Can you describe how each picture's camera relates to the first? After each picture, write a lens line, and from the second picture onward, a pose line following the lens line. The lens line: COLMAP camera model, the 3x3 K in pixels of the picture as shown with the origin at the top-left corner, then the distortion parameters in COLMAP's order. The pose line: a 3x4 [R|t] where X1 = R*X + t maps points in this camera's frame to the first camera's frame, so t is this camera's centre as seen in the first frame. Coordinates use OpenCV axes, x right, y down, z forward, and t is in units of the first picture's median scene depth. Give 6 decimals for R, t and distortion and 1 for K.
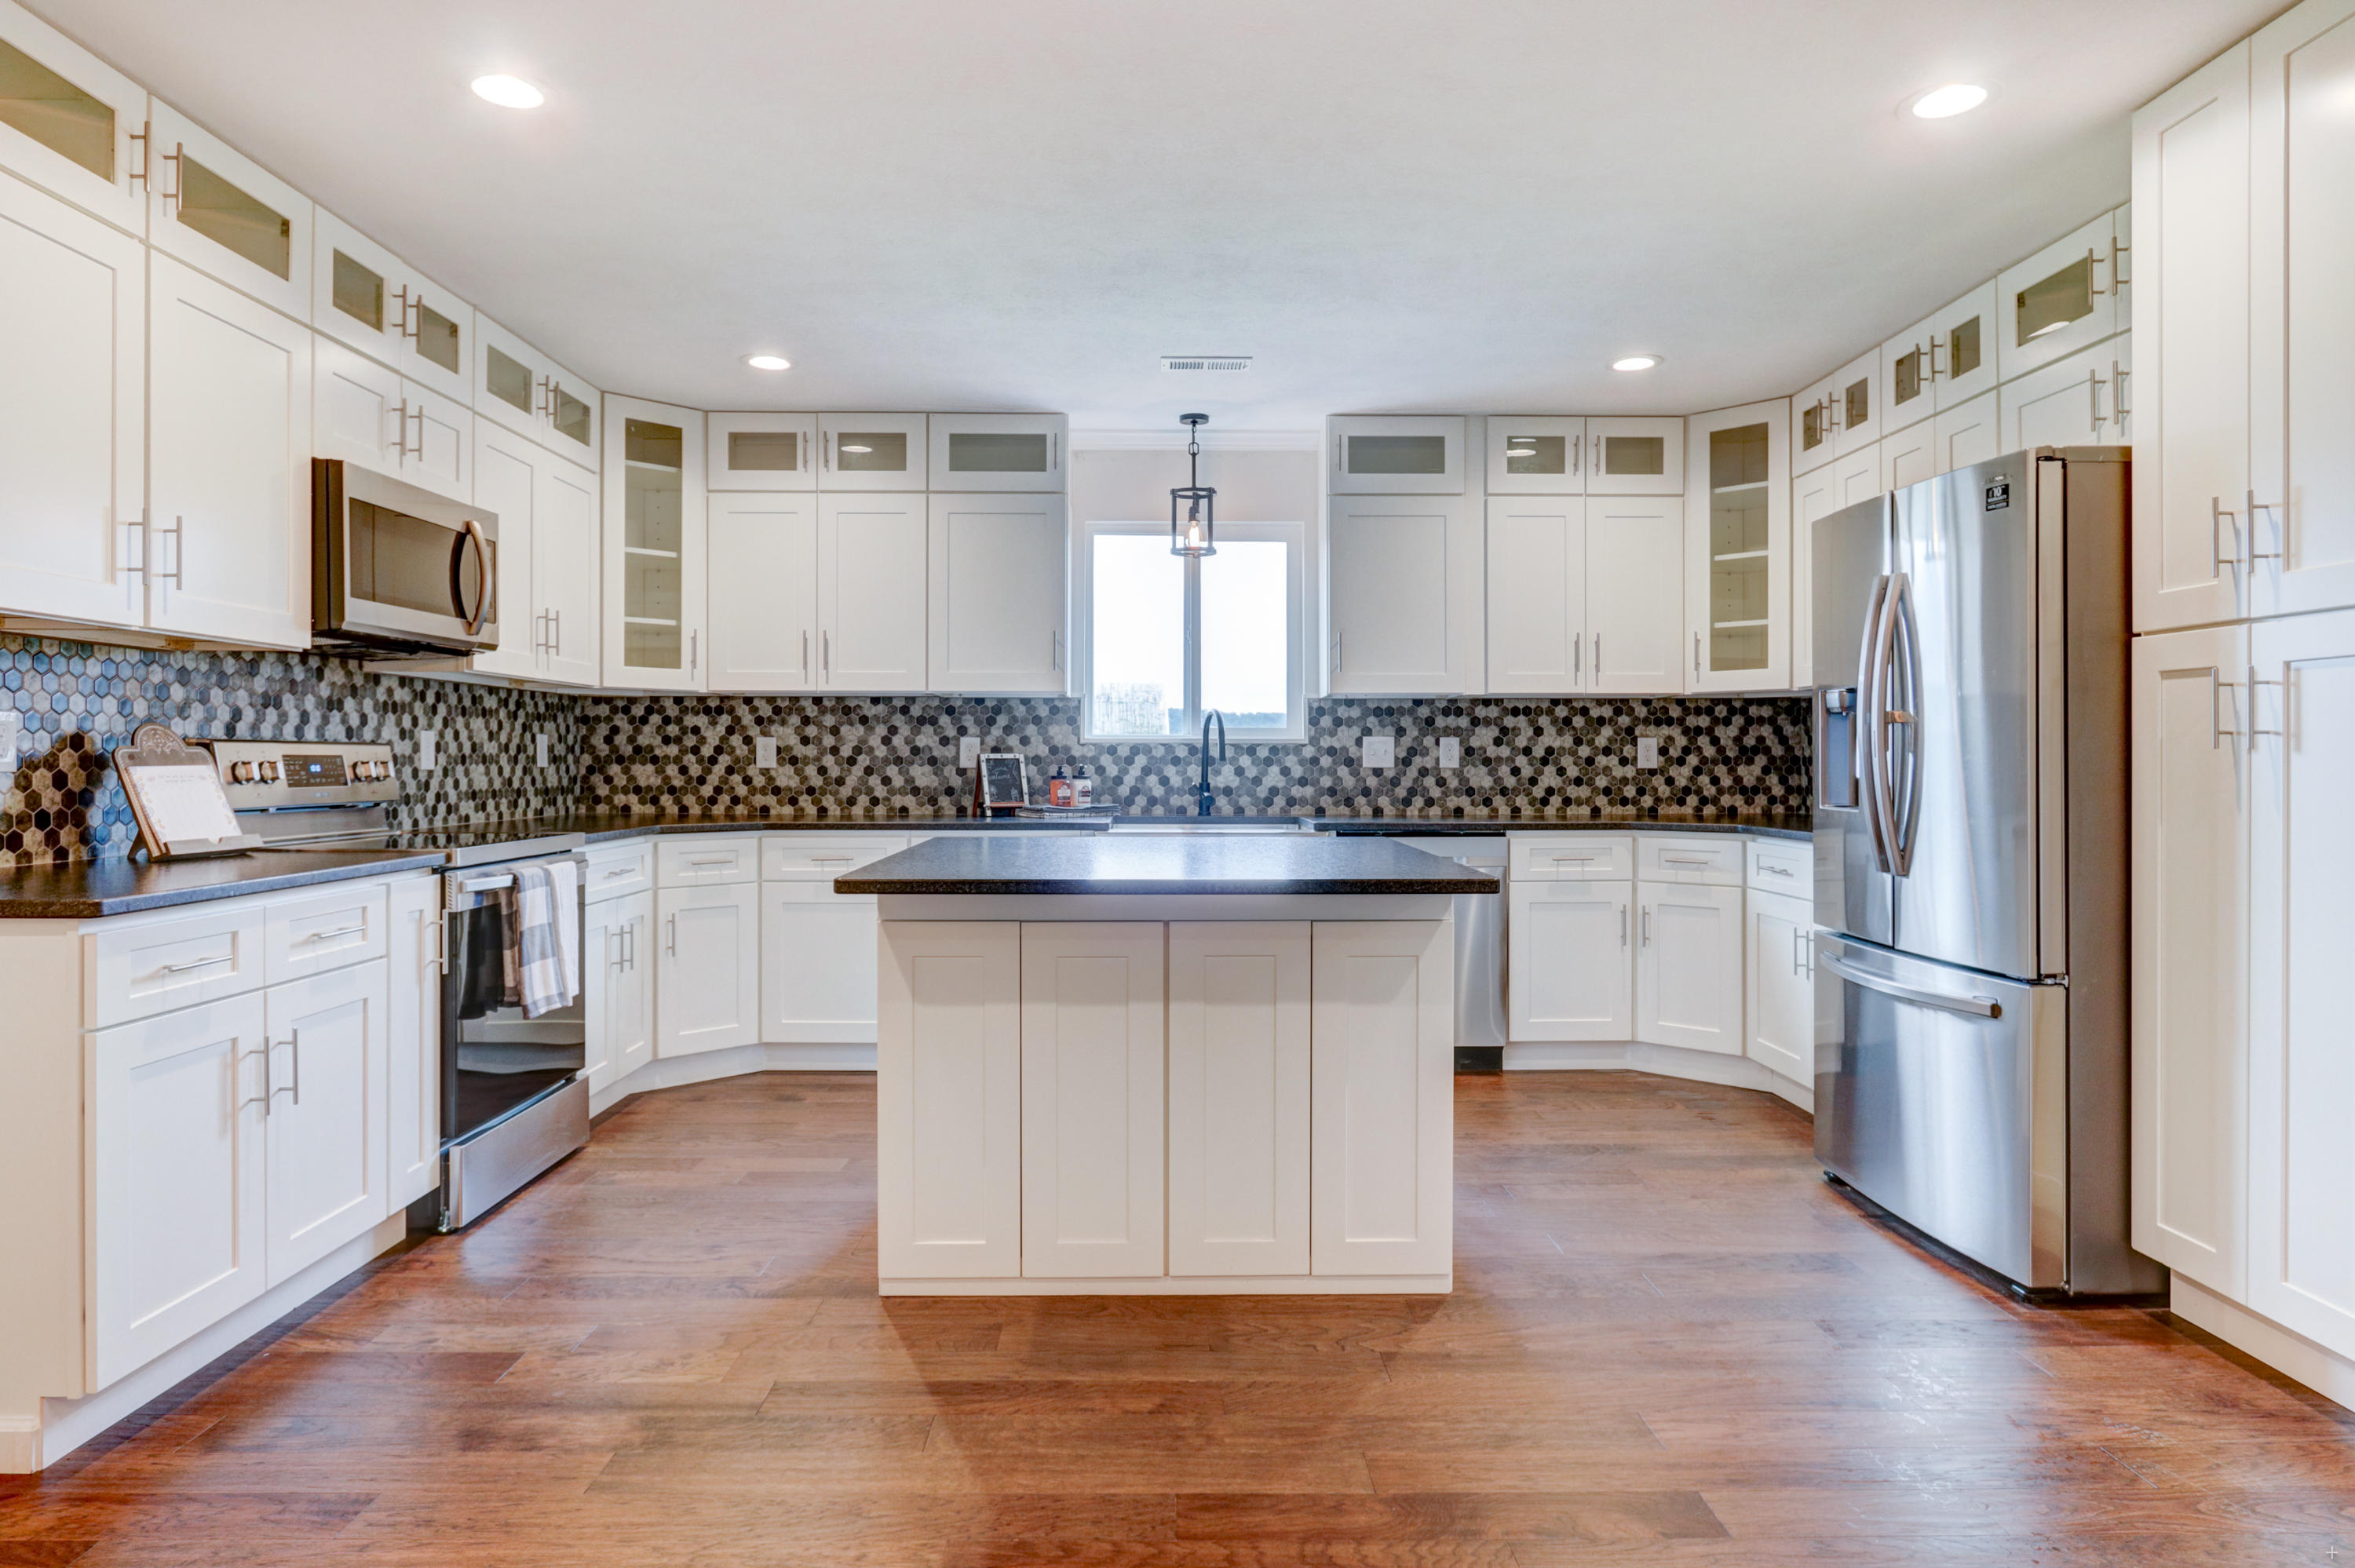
lens RADIAL K [[1358.1, 0, 1174.2], [0, 1358.1, 770.9], [0, 0, 1]] dist [-0.010880, 0.003012]
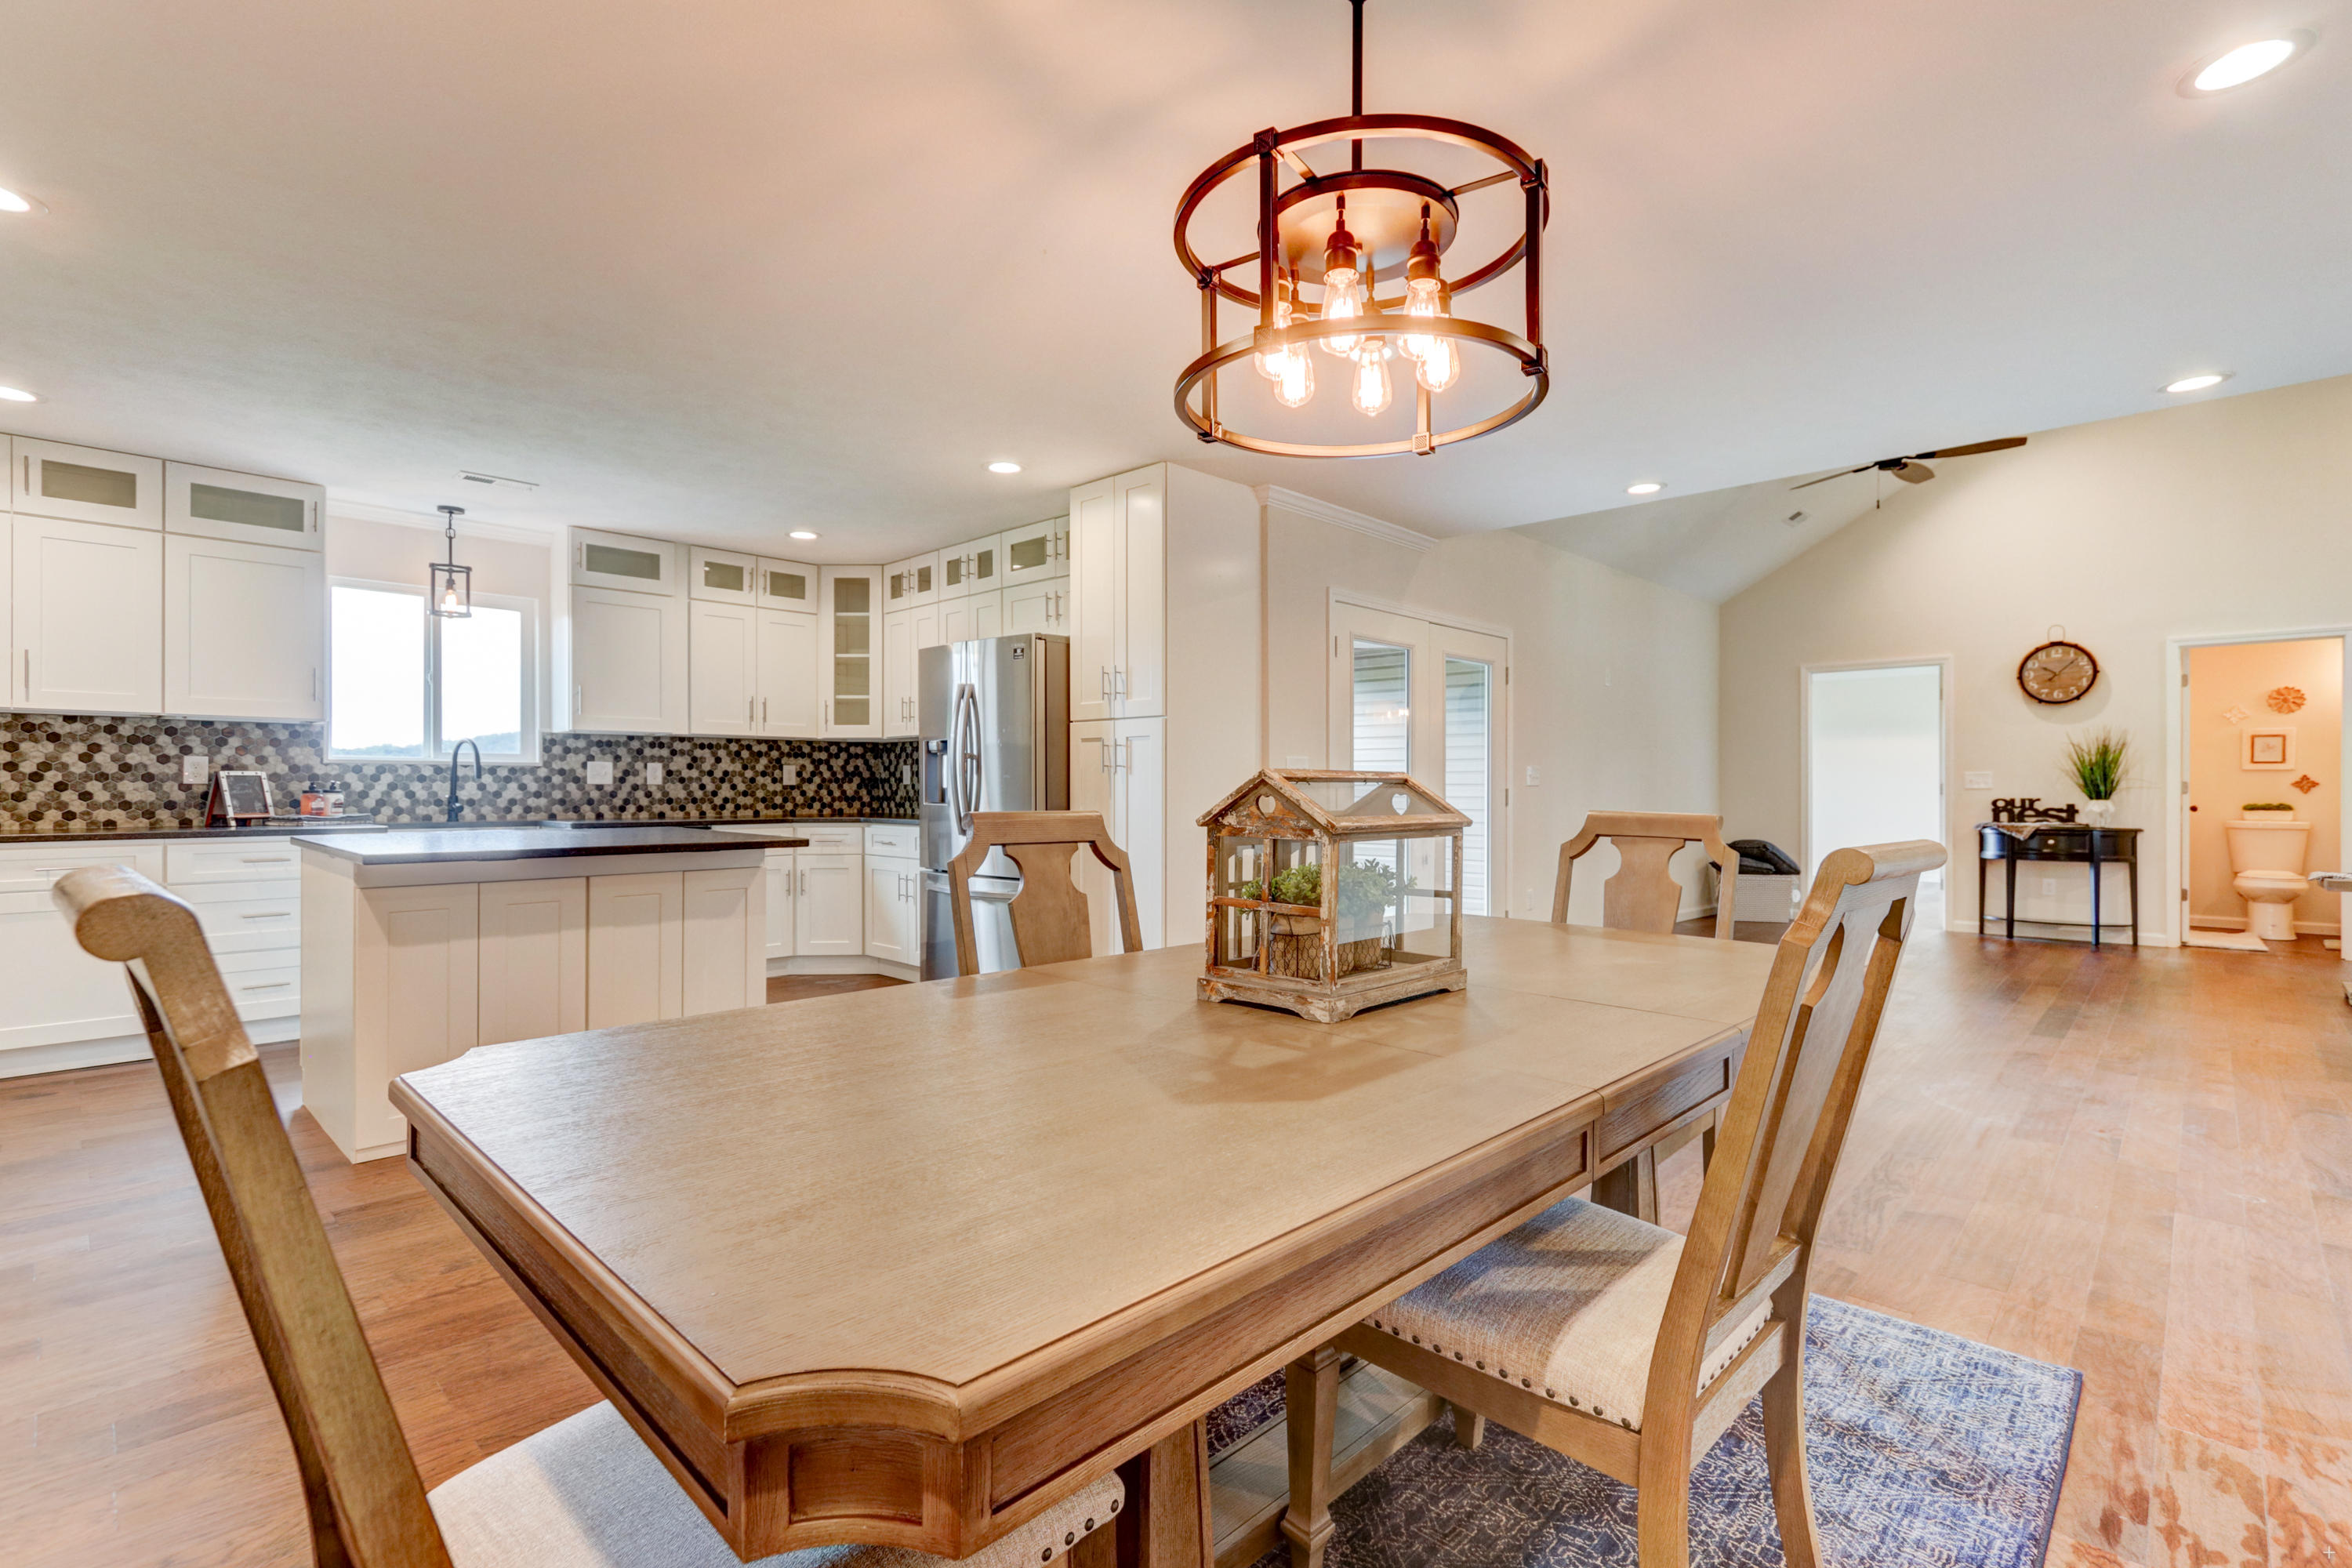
lens RADIAL K [[1082.2, 0, 1194.4], [0, 1082.2, 784.3], [0, 0, 1]] dist [0.003778, 0.002253]
pose [[0.697510, 0.001550, 0.716573, -0.228538], [0.004573, 0.999968, -0.006615, 0.008121], [-0.716560, 0.007891, 0.697481, -0.208773]]
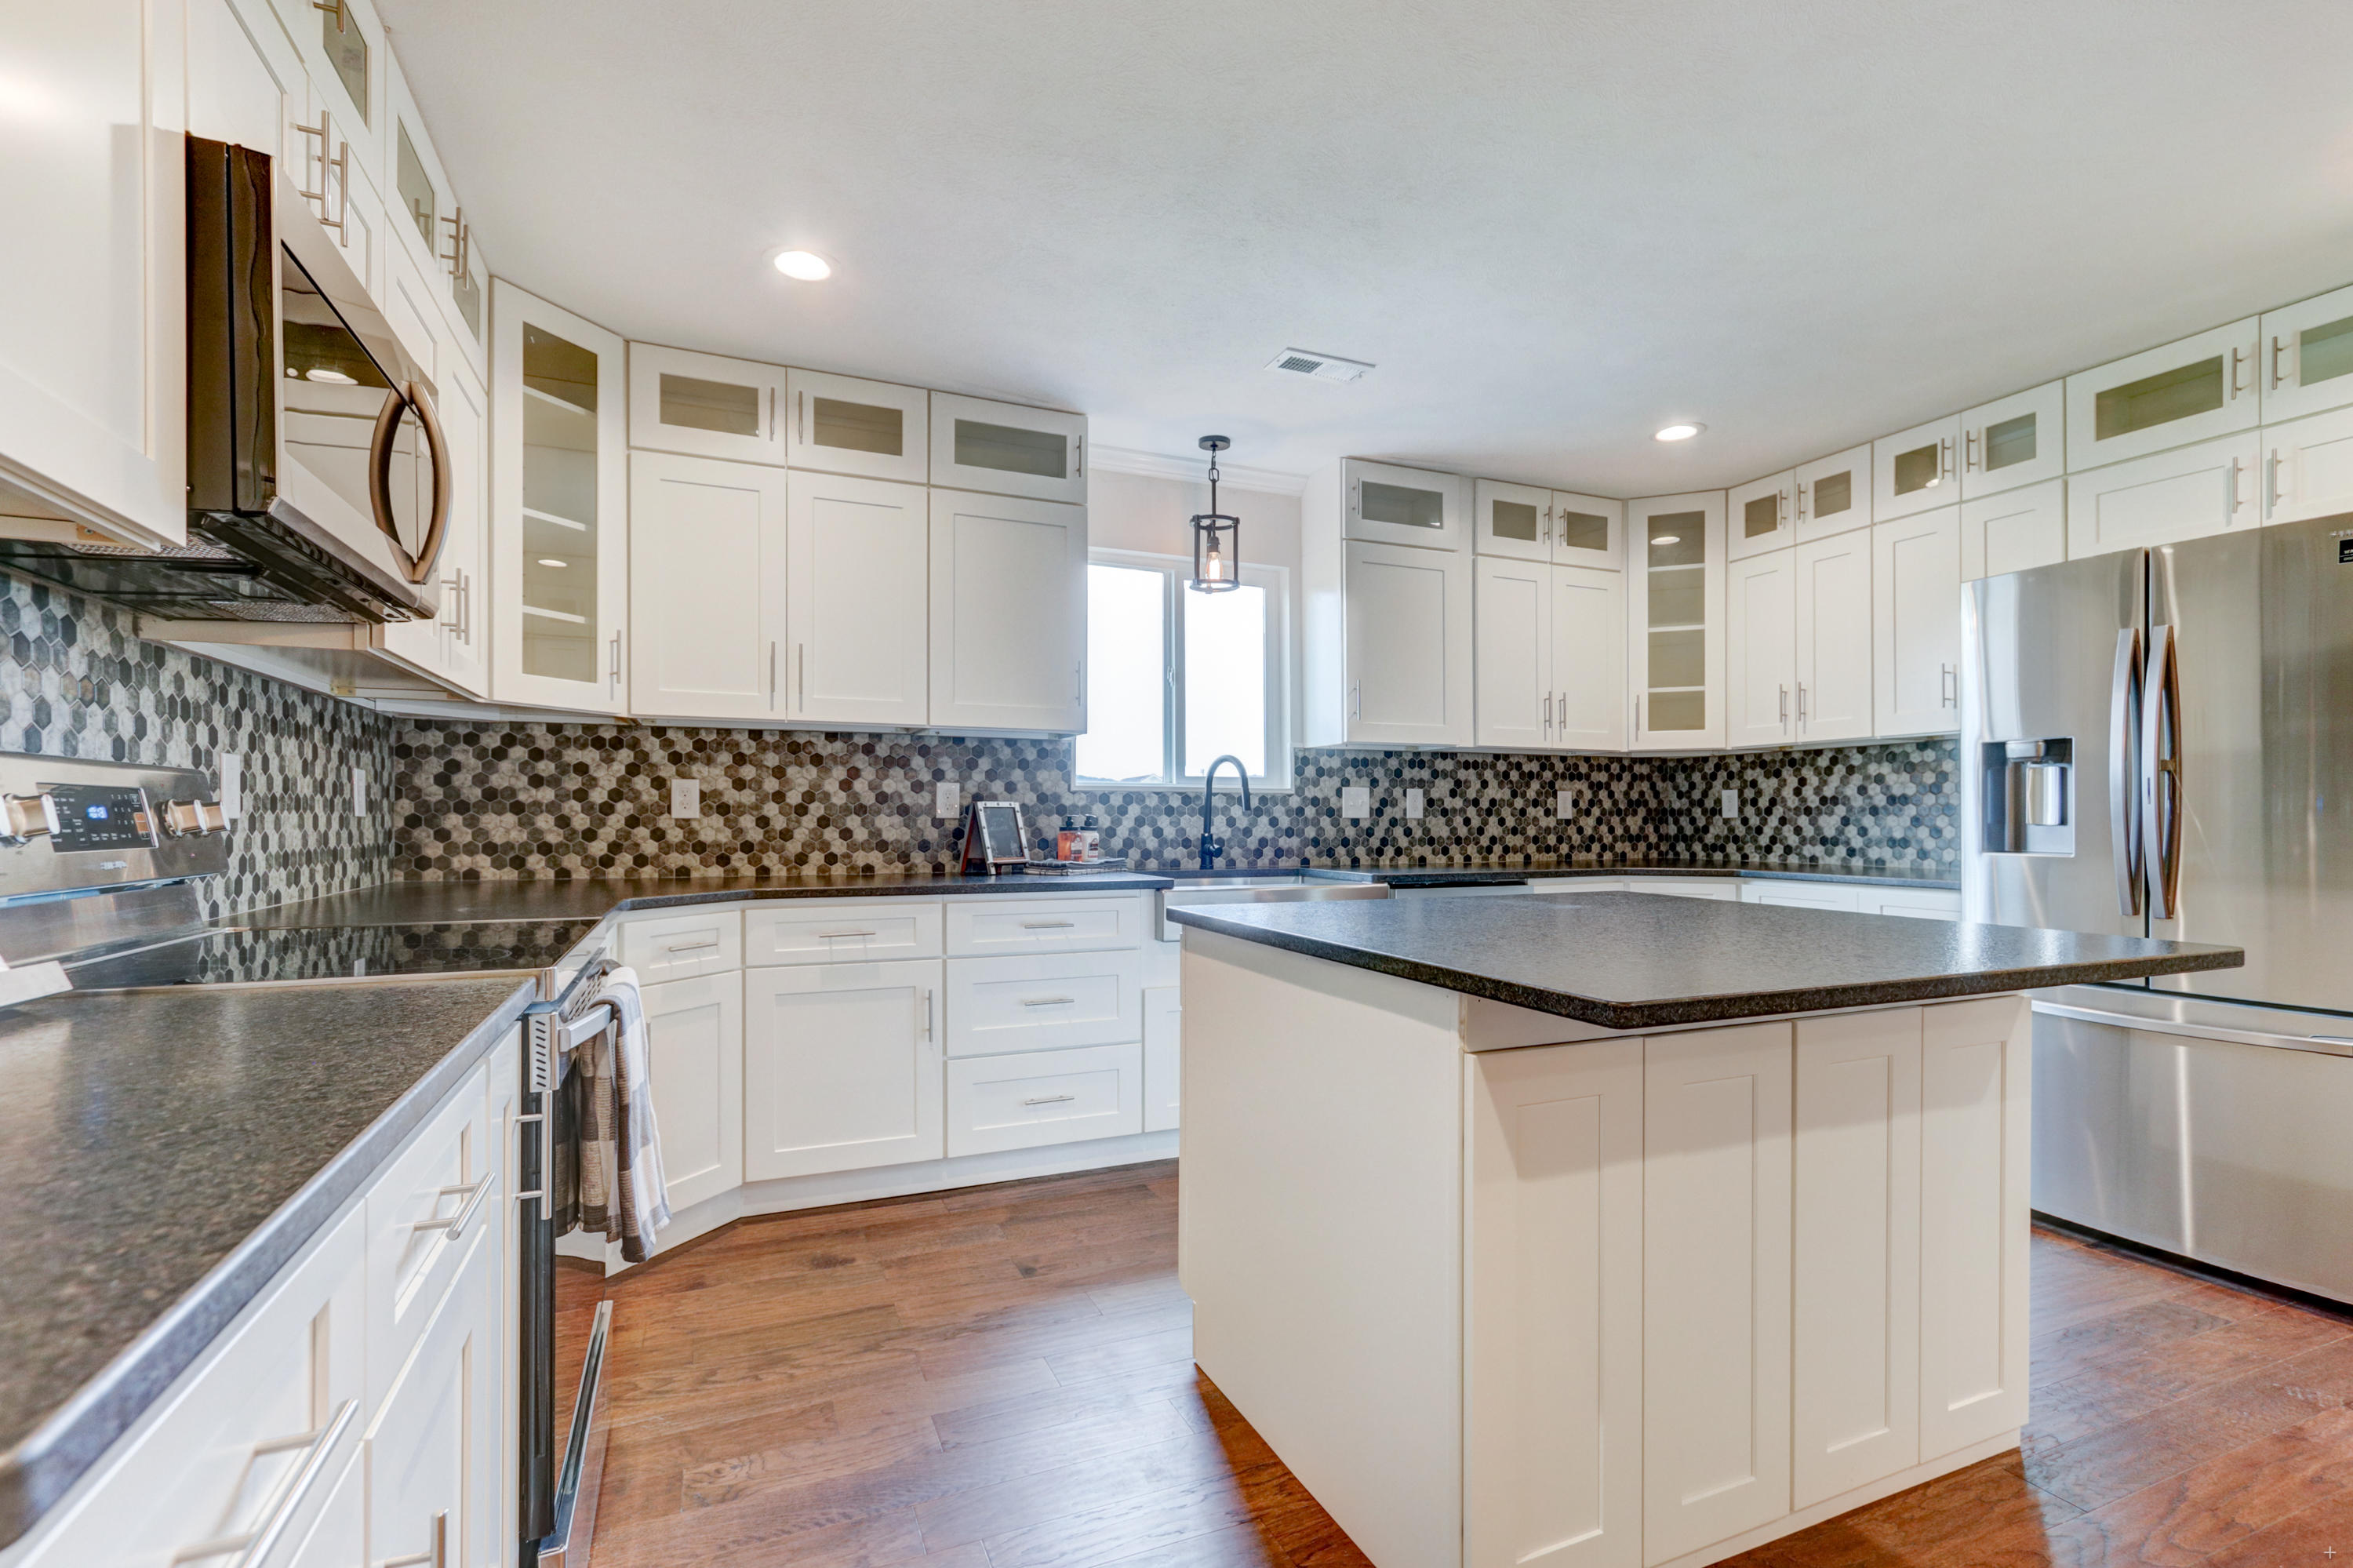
lens RADIAL K [[1082.7, 0, 1195.5], [0, 1082.7, 820.1], [0, 0, 1]] dist [0.003778, 0.002253]
pose [[0.919193, -0.000726, 0.393806, -0.290164], [0.002985, 0.999982, -0.005126, 0.002988], [-0.393796, 0.005887, 0.919179, 0.325552]]
